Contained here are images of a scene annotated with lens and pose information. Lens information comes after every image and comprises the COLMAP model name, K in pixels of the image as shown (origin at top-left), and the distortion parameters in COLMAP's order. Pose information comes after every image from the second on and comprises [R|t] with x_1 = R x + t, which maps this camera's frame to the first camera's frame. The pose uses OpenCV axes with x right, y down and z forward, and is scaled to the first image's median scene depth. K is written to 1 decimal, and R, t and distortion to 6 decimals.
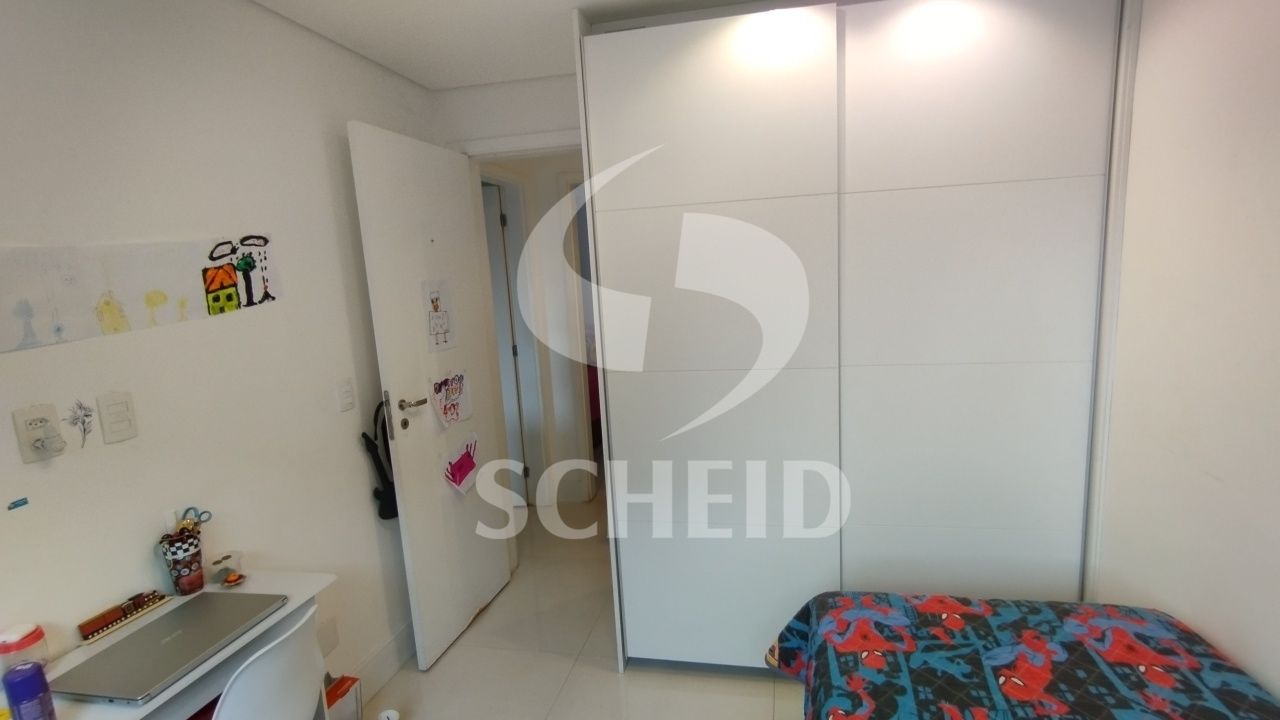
lens RADIAL K [[597.3, 0, 662.5], [0, 597.3, 359.9], [0, 0, 1]] dist [-0.012108, 0.017526]
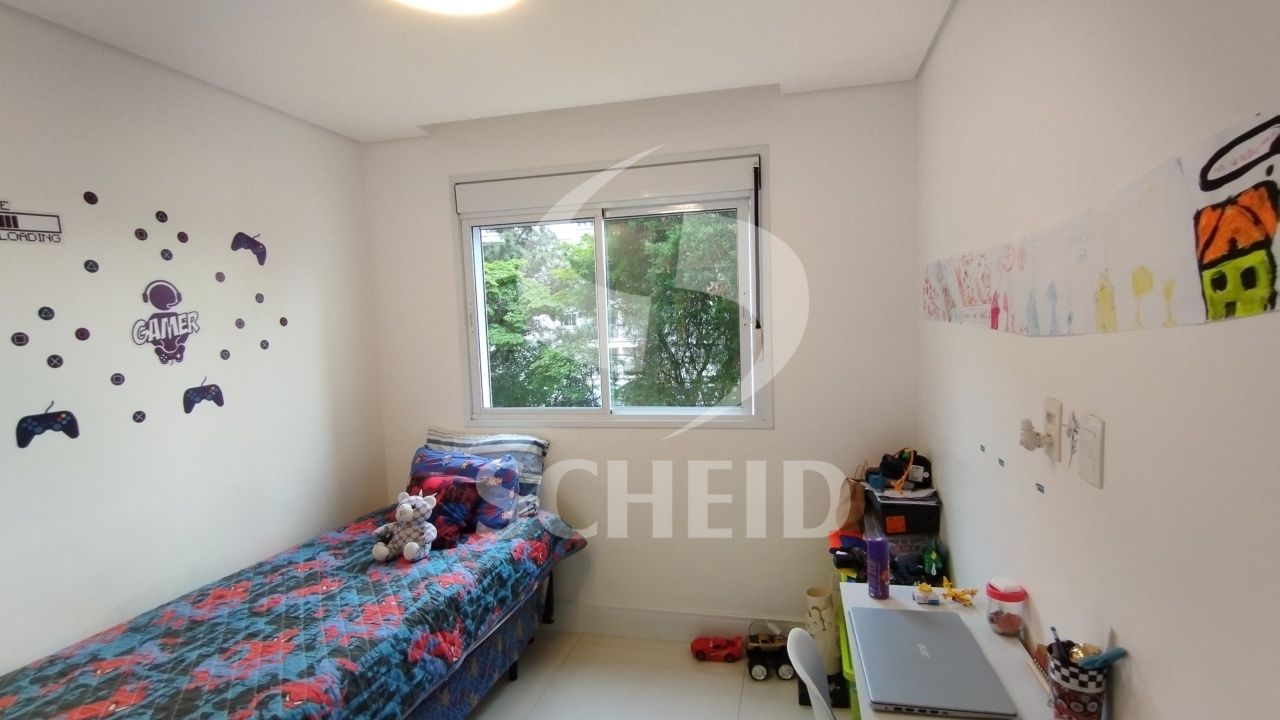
lens RADIAL K [[597.3, 0, 662.5], [0, 597.3, 359.9], [0, 0, 1]] dist [-0.012108, 0.017526]
pose [[-0.995589, 0.084132, 0.041528, -0.380009], [0.091334, 0.970348, 0.223792, -0.177413], [-0.021468, 0.226598, -0.973752, 1.422032]]
